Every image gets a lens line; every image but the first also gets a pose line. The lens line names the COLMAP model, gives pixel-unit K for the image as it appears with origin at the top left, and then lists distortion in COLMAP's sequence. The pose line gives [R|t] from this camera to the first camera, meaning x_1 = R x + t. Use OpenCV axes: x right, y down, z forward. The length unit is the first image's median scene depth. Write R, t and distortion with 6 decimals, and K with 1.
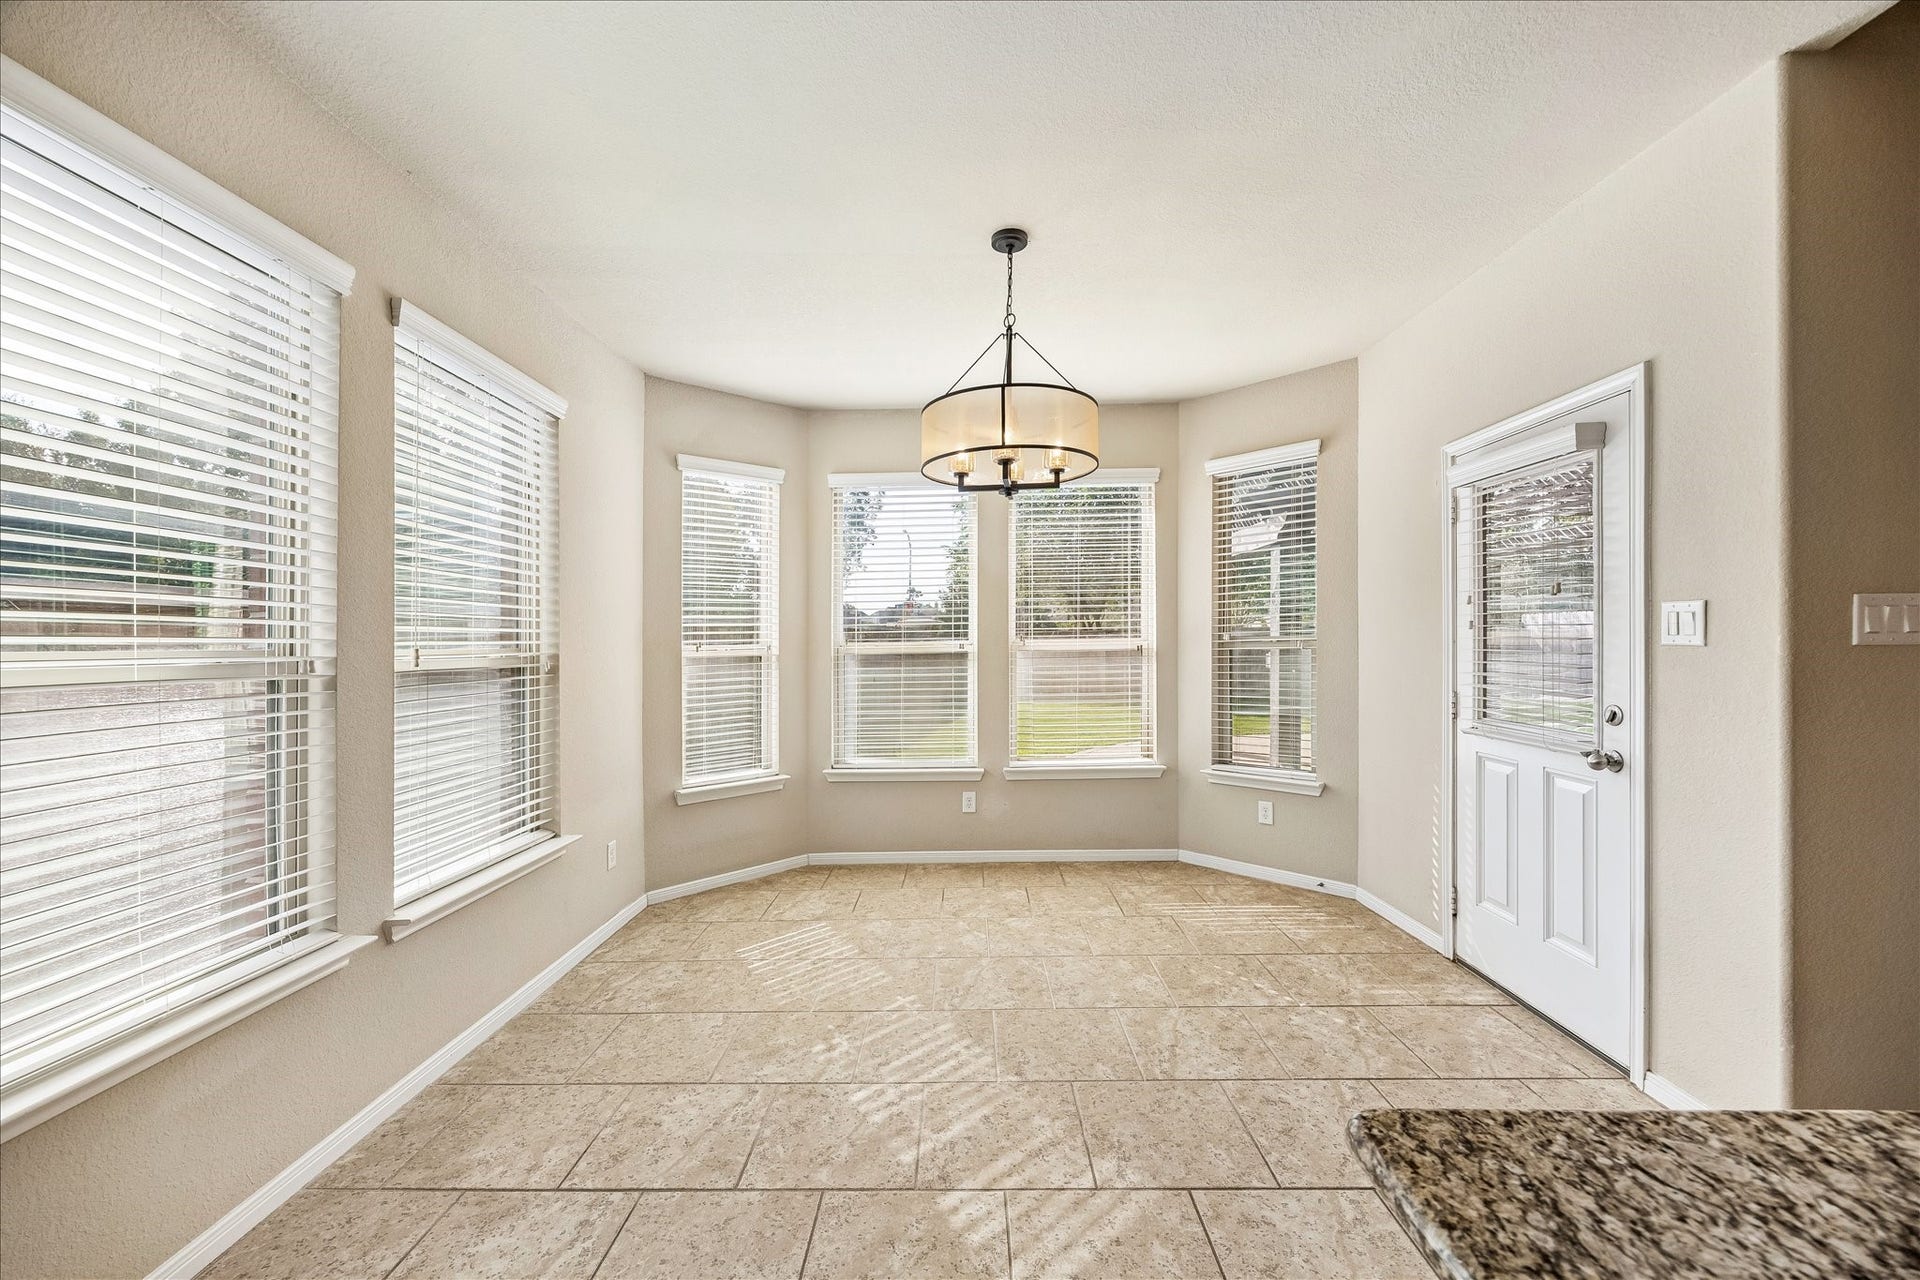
lens RADIAL K [[736.2, 0, 947.3], [0, 736.2, 637.6], [0, 0, 1]] dist [-0.006842, 0.000218]
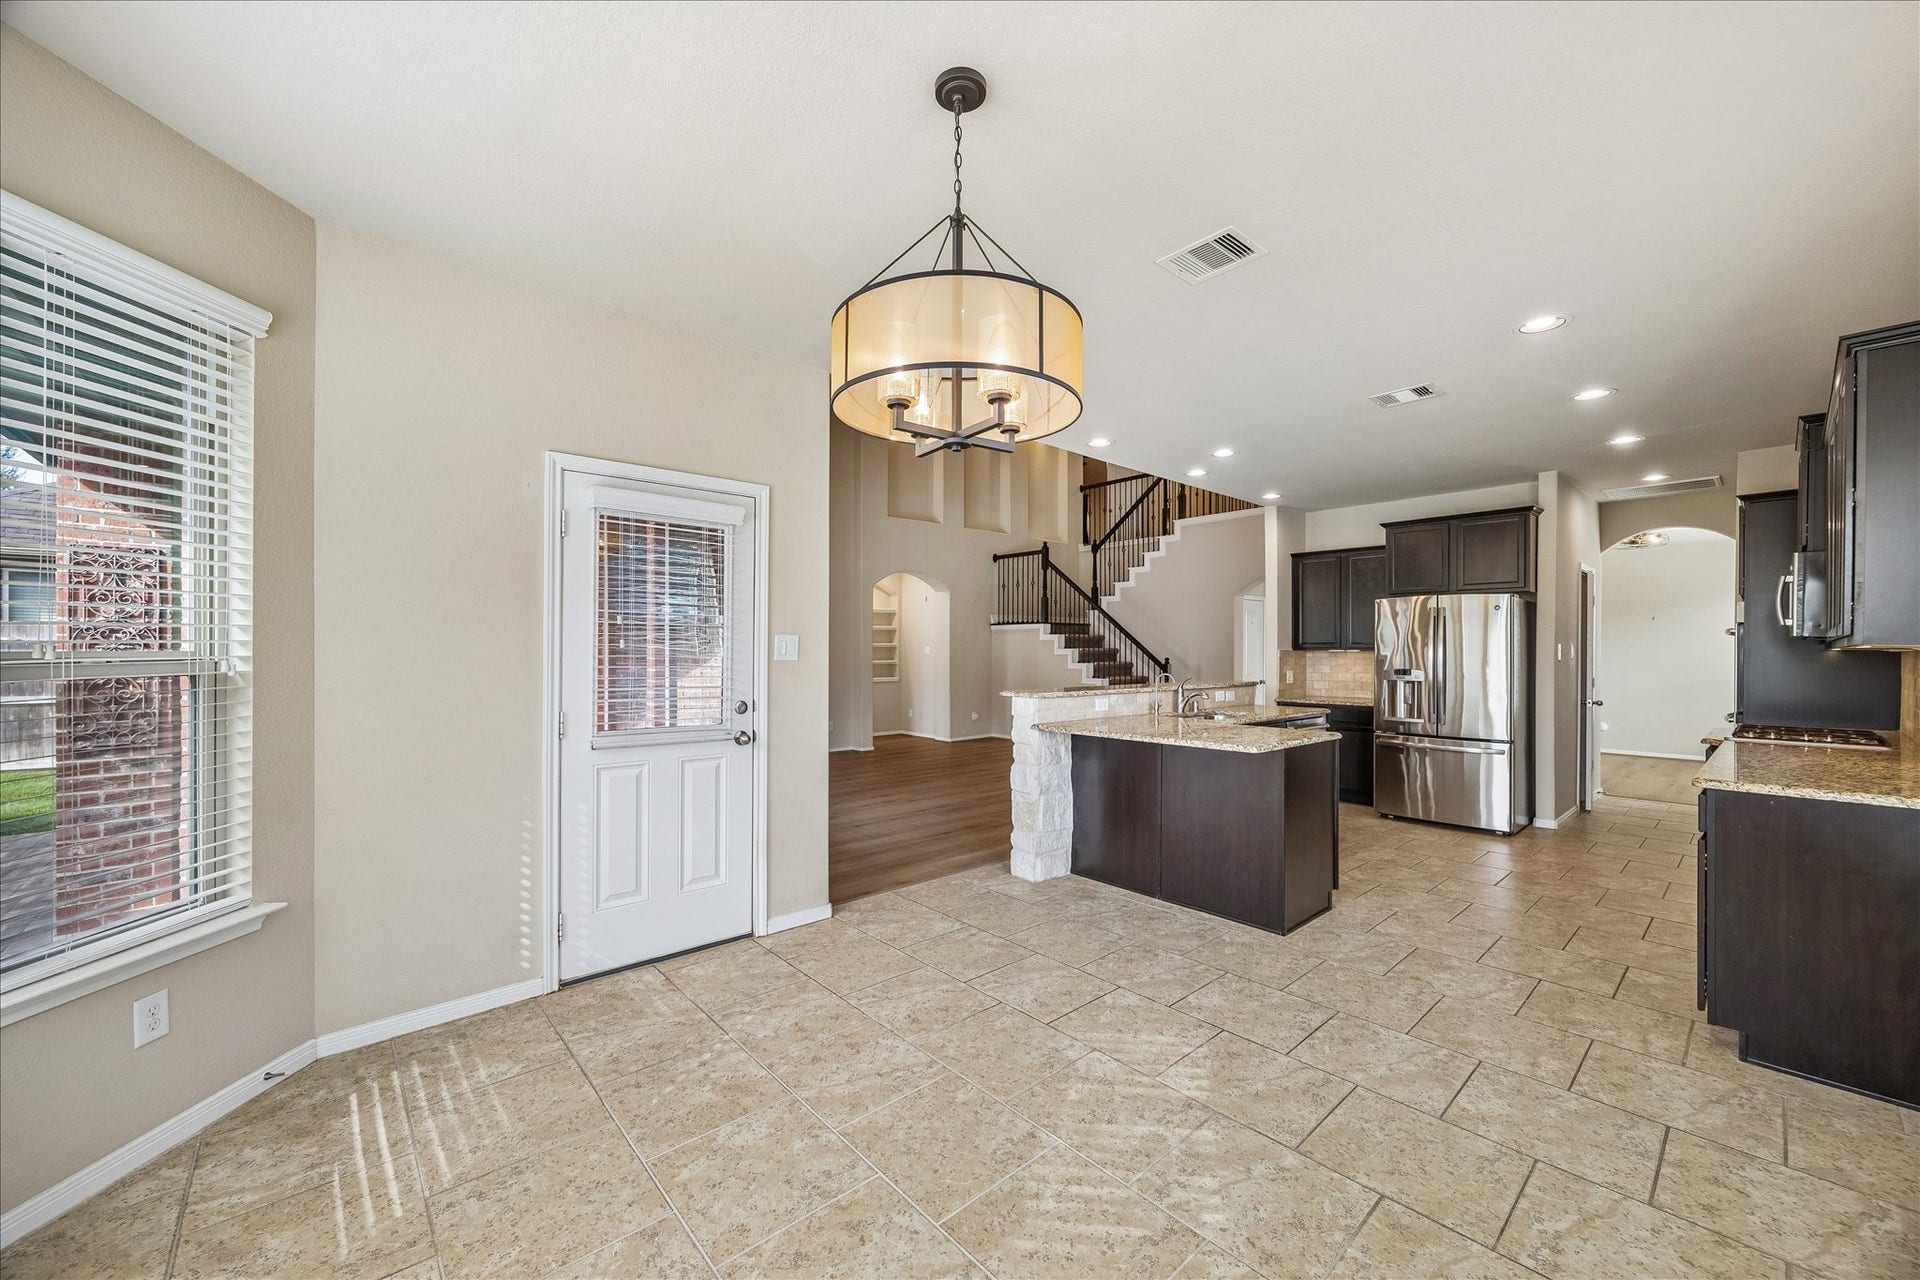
lens RADIAL K [[736.2, 0, 943.3], [0, 736.2, 647.3], [0, 0, 1]] dist [-0.006842, 0.000218]
pose [[-0.670155, 0.013334, 0.742102, -1.016591], [0.005848, 0.999902, -0.012685, -0.000109], [-0.742198, -0.004161, -0.670167, 3.366125]]
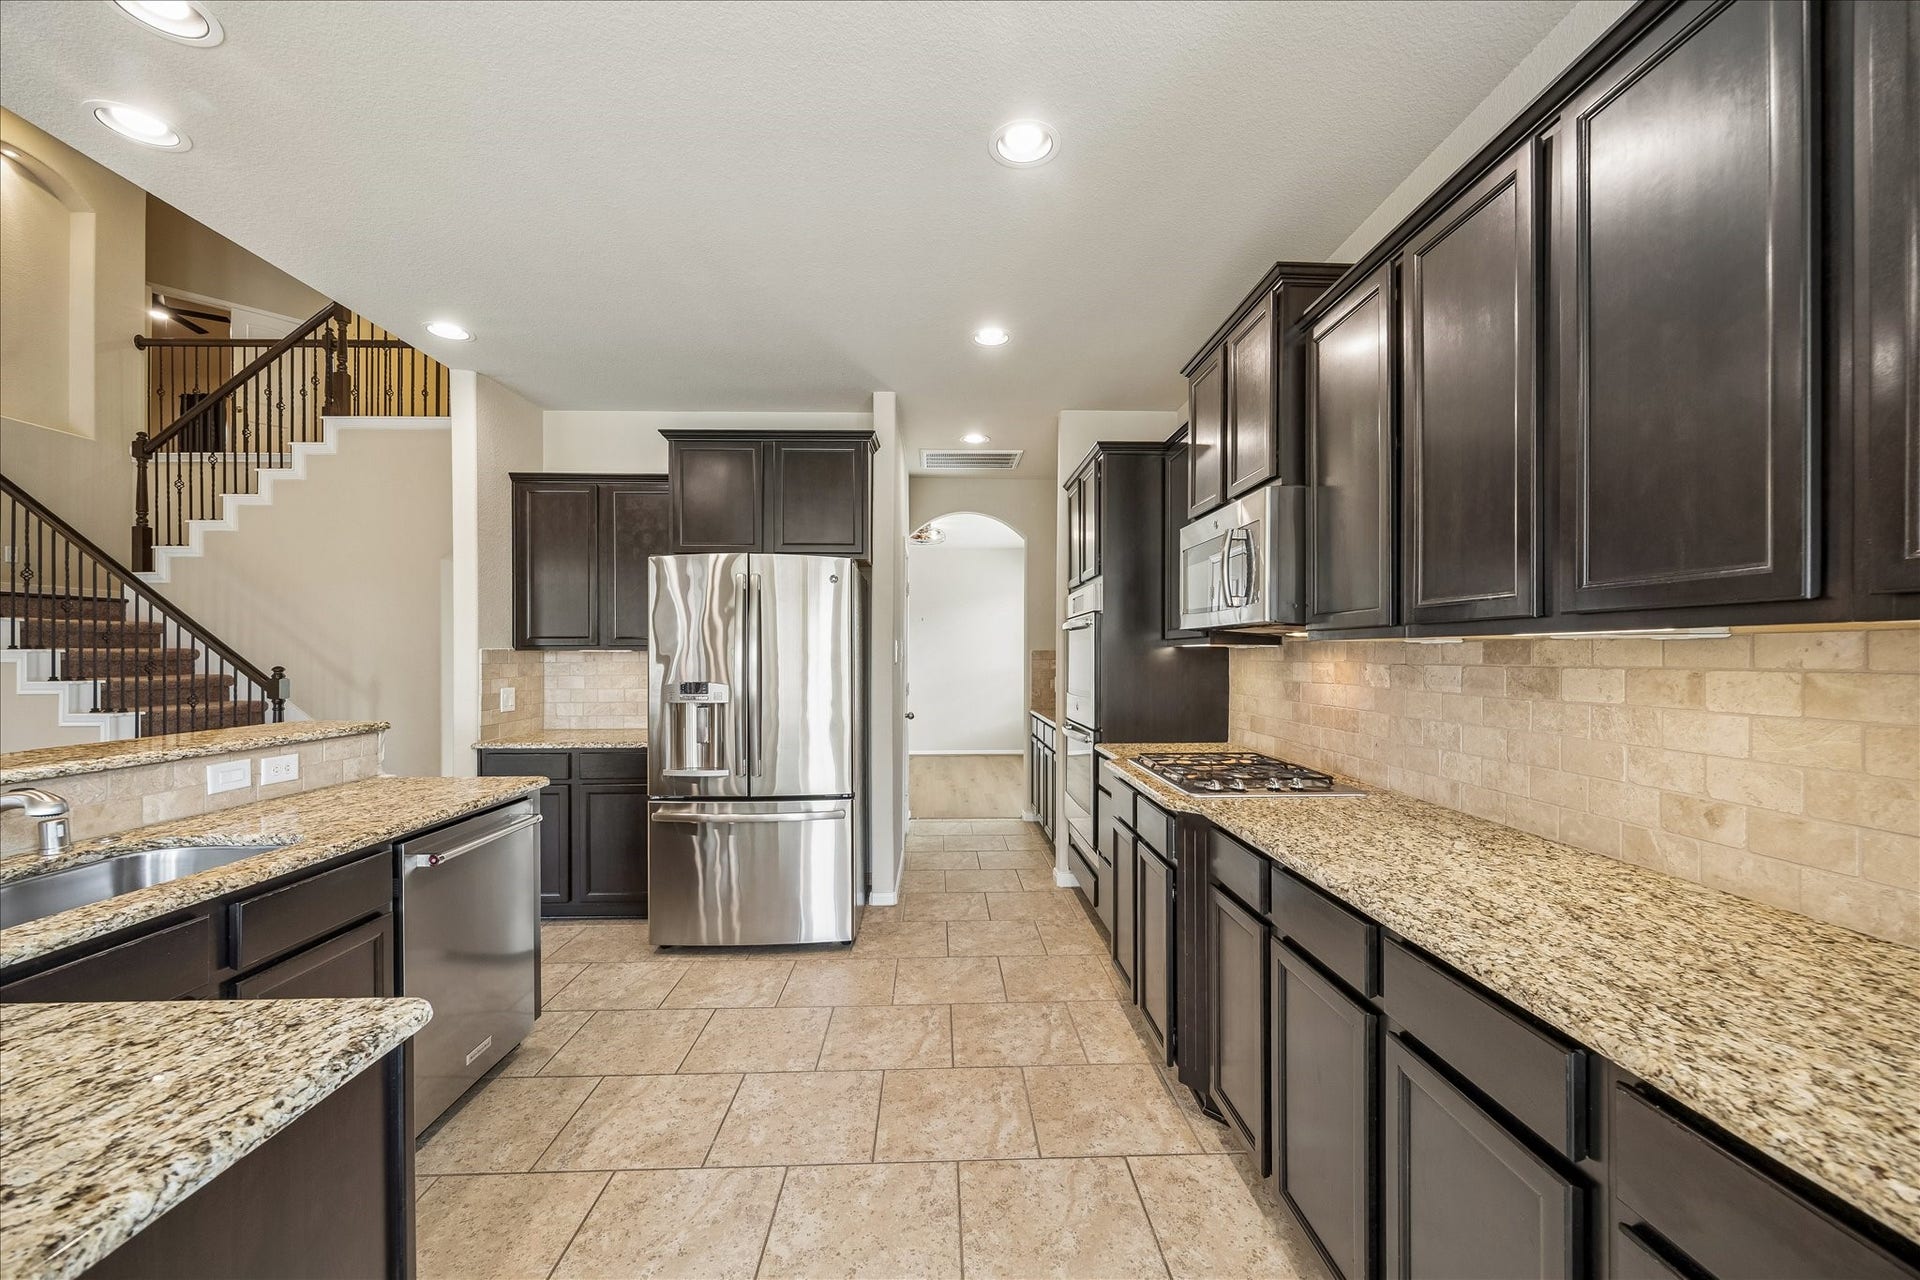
lens RADIAL K [[736.2, 0, 963.2], [0, 736.2, 653.1], [0, 0, 1]] dist [-0.006842, 0.000218]
pose [[-0.998017, 0.015317, -0.061049, -0.251994], [0.015323, 0.999883, 0.000375, 0.005932], [0.061048, -0.000562, -0.998135, 0.549694]]
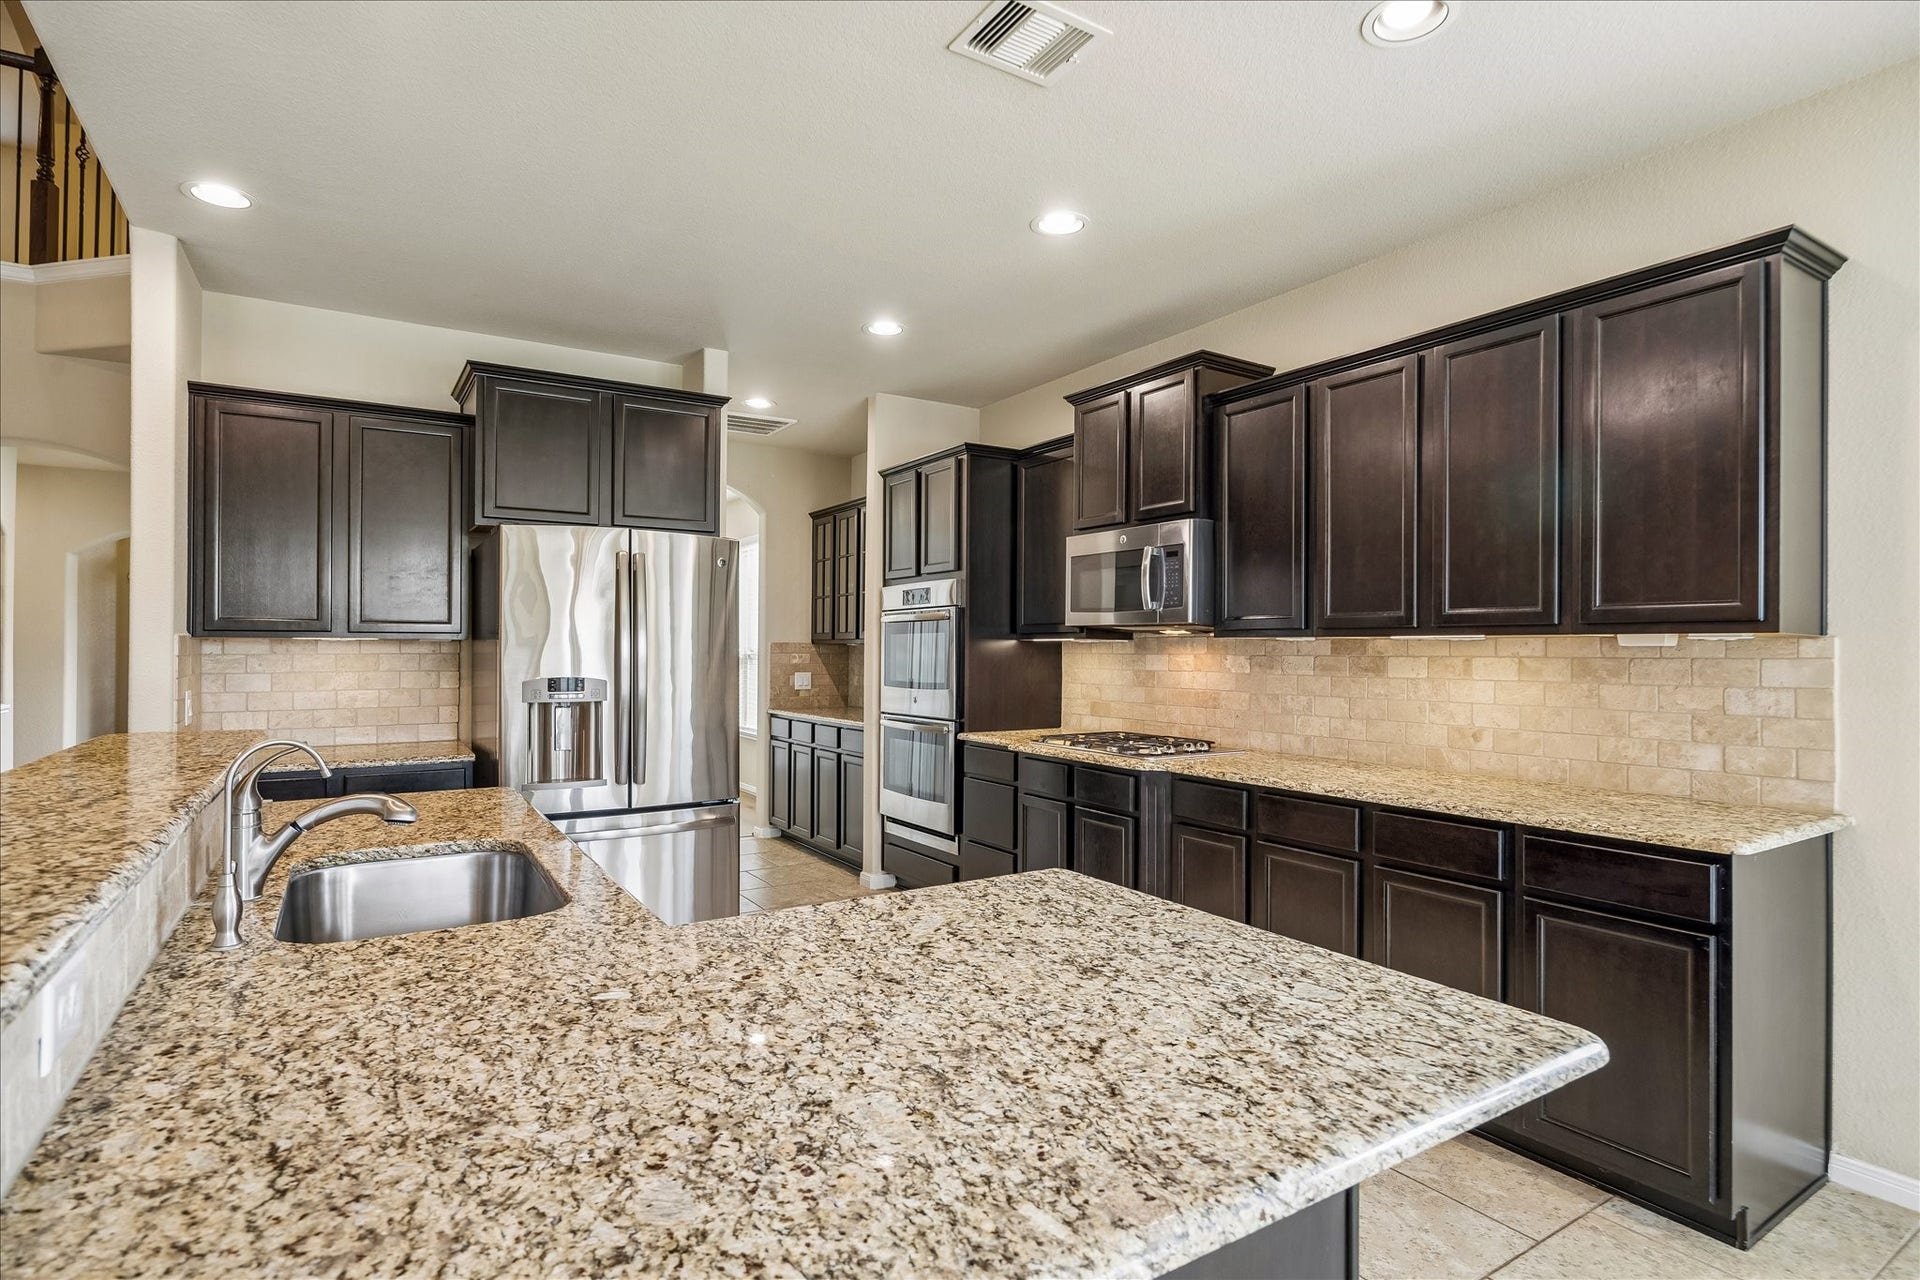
lens RADIAL K [[965.4, 0, 951.9], [0, 965.4, 643.2], [0, 0, 1]] dist [-0.006470, -0.000478]
pose [[-0.831341, 0.007419, -0.555713, 1.269633], [0.006931, 0.999972, 0.002981, -0.008177], [0.555719, -0.001374, -0.831369, 0.943752]]
